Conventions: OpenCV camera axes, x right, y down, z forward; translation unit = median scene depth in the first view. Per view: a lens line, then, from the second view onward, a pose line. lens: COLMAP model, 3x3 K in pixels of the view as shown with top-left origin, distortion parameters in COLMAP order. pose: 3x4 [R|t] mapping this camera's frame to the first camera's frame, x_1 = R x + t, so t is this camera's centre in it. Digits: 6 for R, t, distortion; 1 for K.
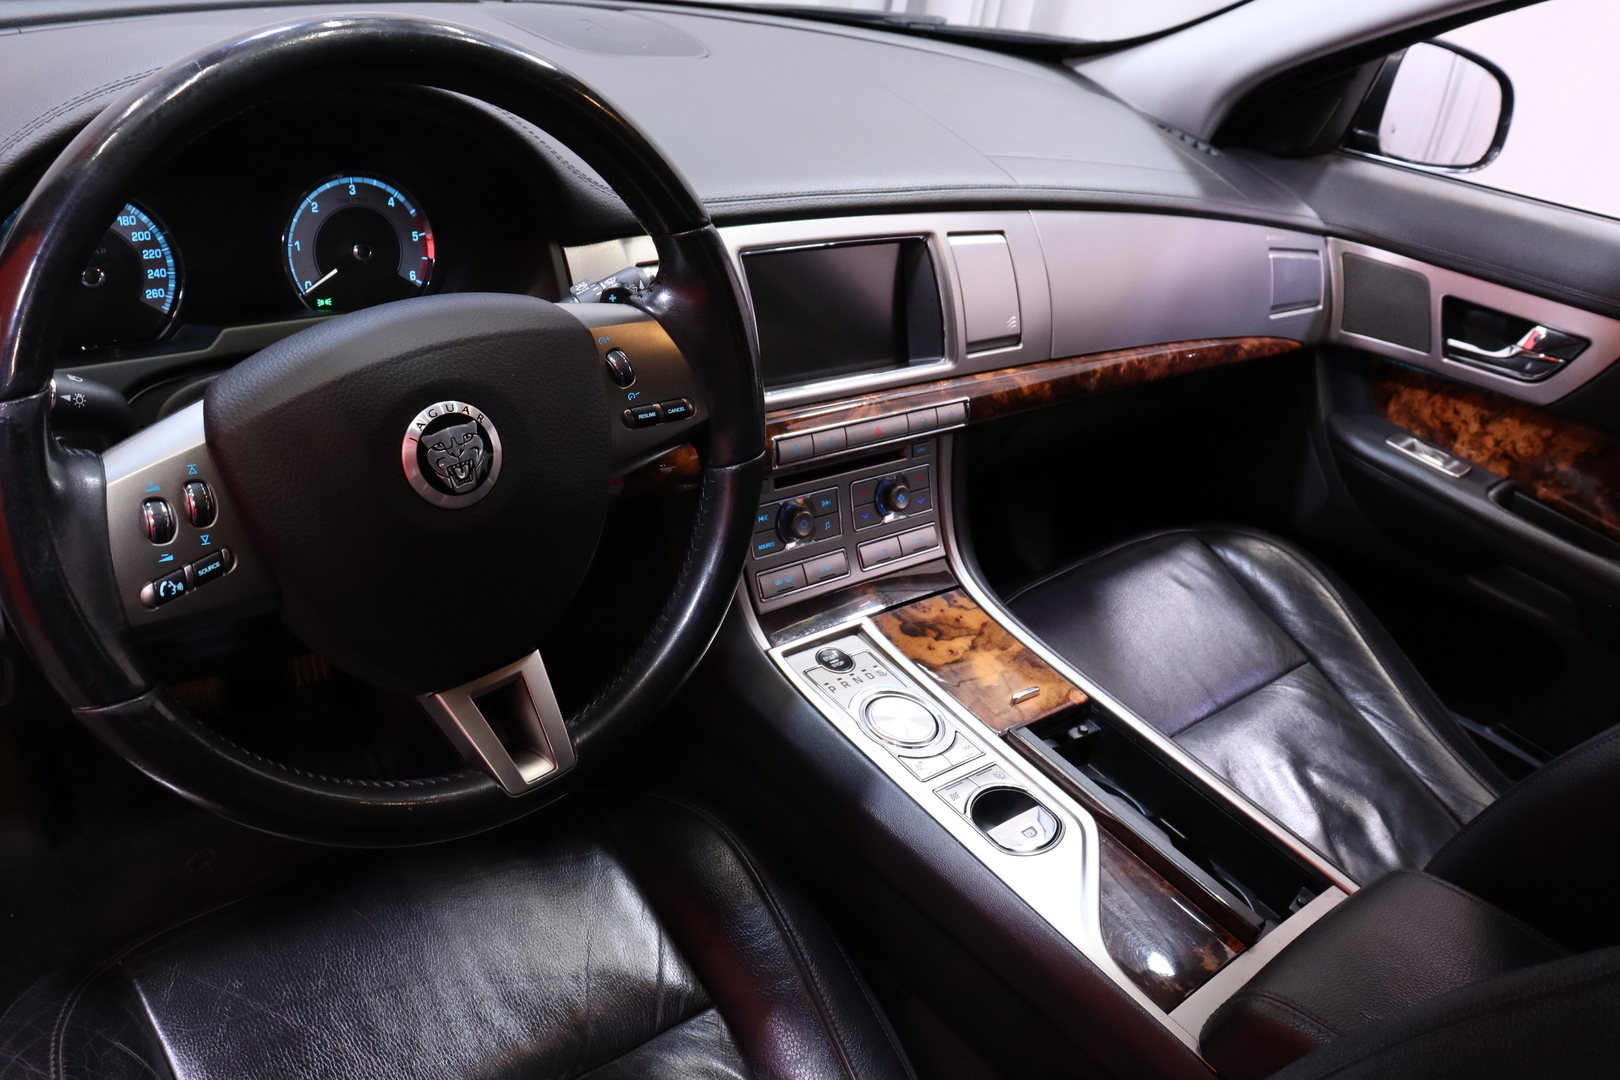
lens RADIAL K [[1314.7, 0, 810.0], [0, 1314.7, 540.0], [0, 0, 1]] dist [-0.186994, 0.163944]
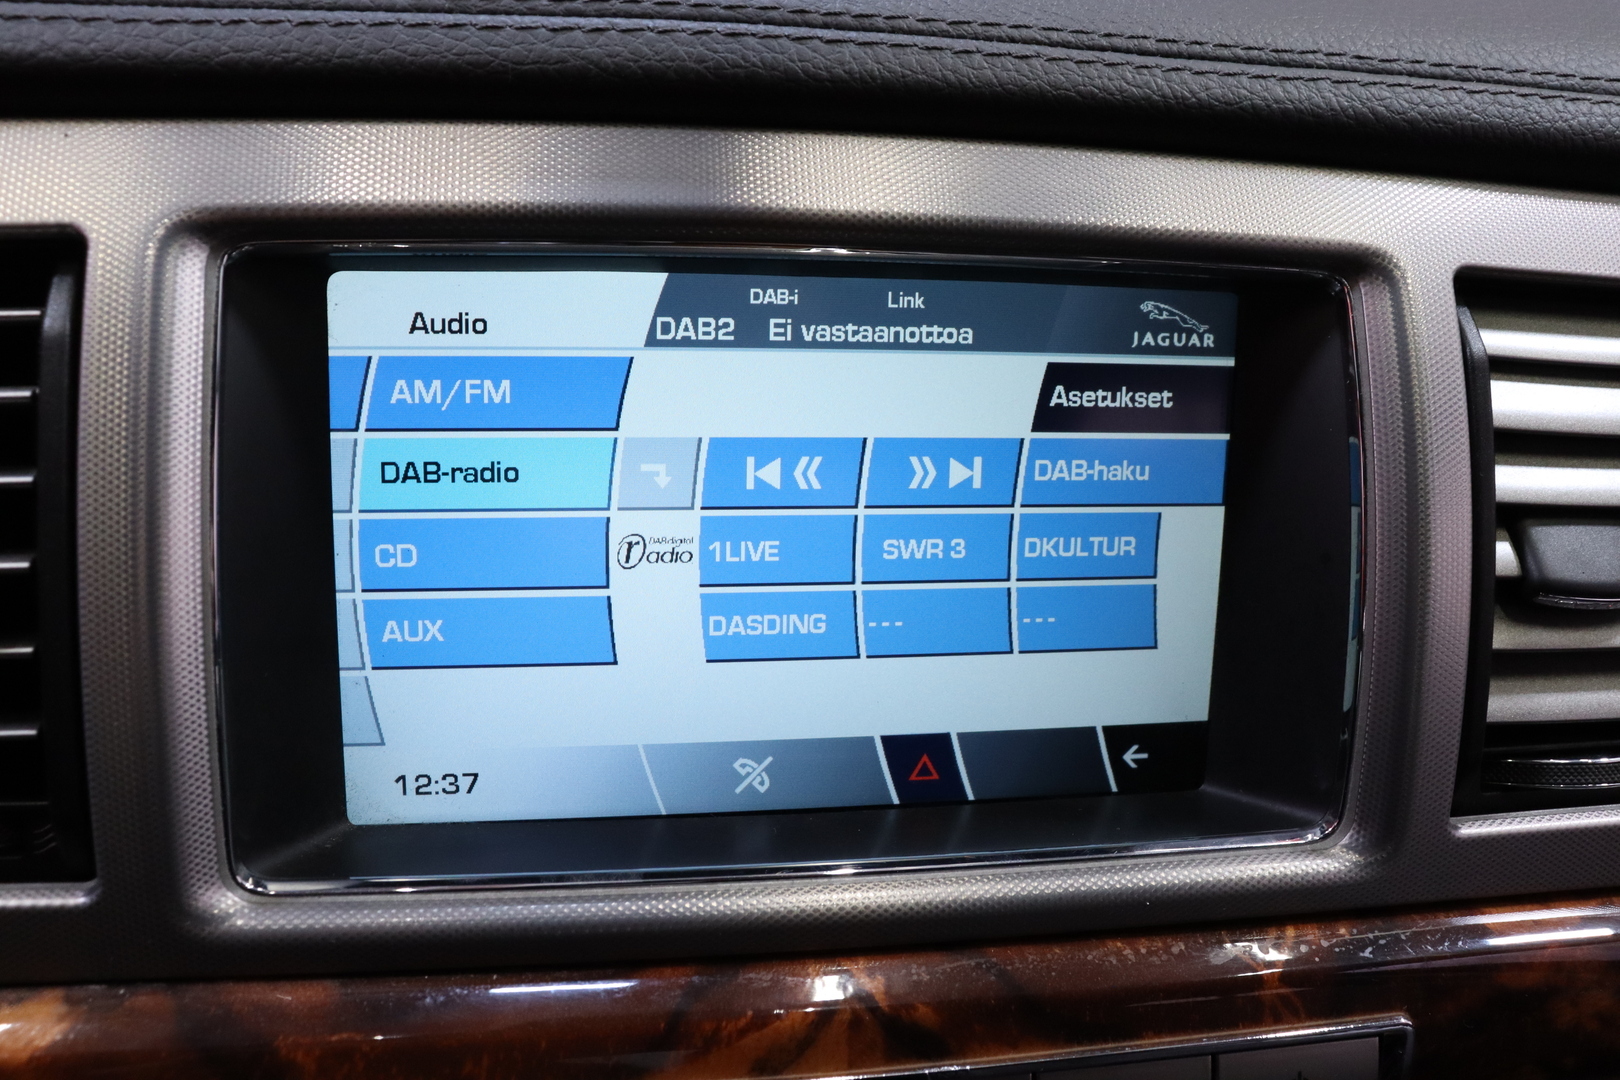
lens RADIAL K [[1396.6, 0, 810.0], [0, 1396.6, 540.0], [0, 0, 1]] dist [-0.144485, 0.104547]
pose [[0.853743, 0.176512, -0.489863, 0.139723], [-0.204820, 0.978790, -0.004278, -0.177619], [0.478718, 0.103986, 0.871789, 0.796943]]
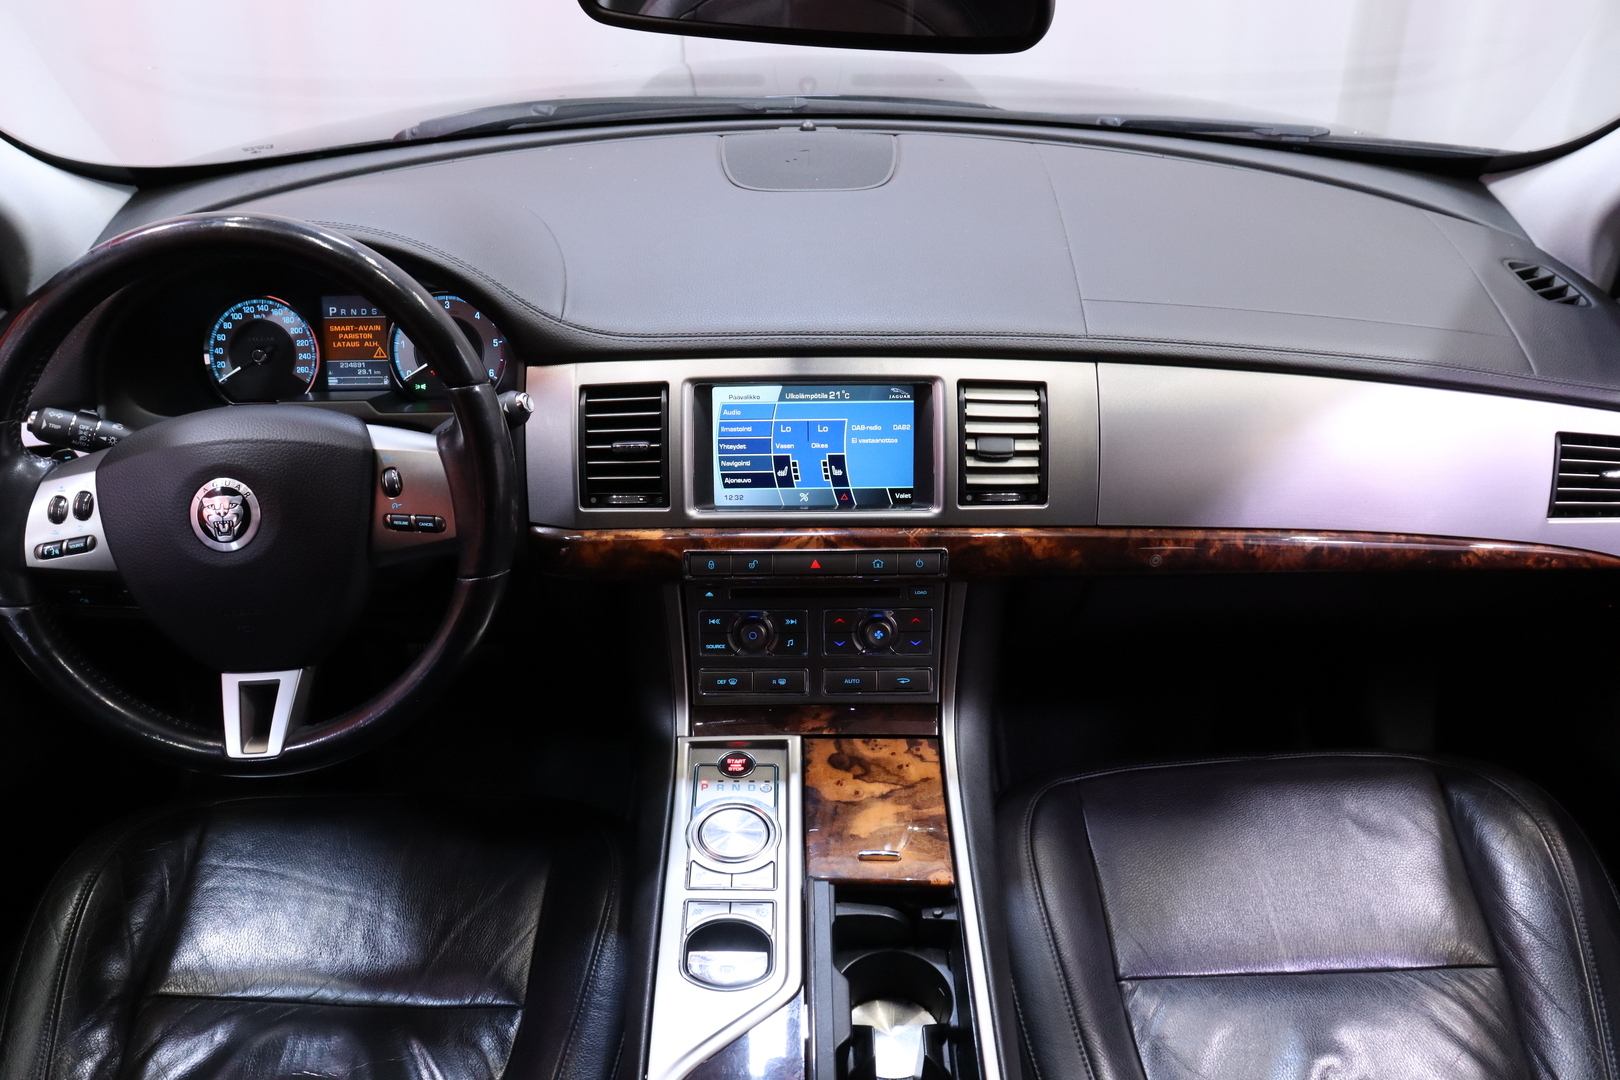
lens RADIAL K [[1314.7, 0, 810.0], [0, 1314.7, 540.0], [0, 0, 1]] dist [-0.186994, 0.163944]
pose [[0.752750, 0.182046, -0.632635, 0.707172], [-0.202897, 0.978378, 0.040117, -0.143294], [0.626259, 0.098162, 0.773410, 0.191211]]
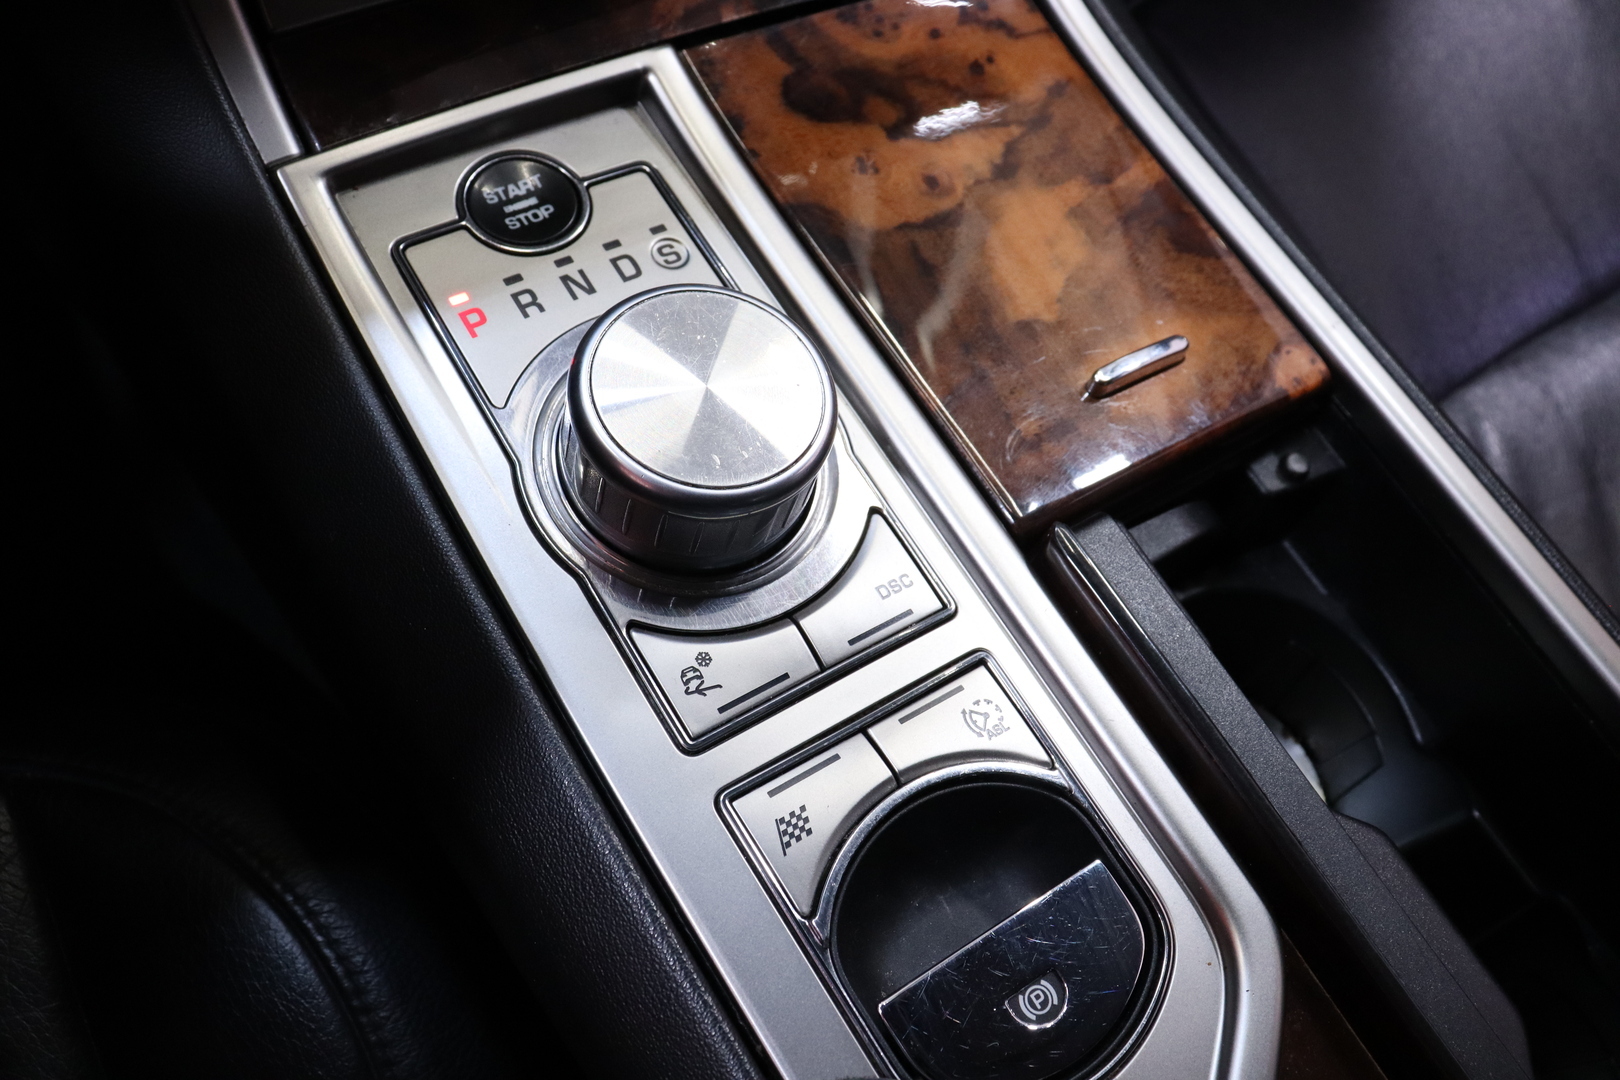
lens RADIAL K [[1396.6, 0, 810.0], [0, 1396.6, 540.0], [0, 0, 1]] dist [-0.144485, 0.104547]
pose [[0.992250, 0.111813, -0.054204, 0.110968], [-0.072260, 0.874100, 0.480340, 0.001874], [0.101088, -0.472701, 0.875406, 0.688551]]
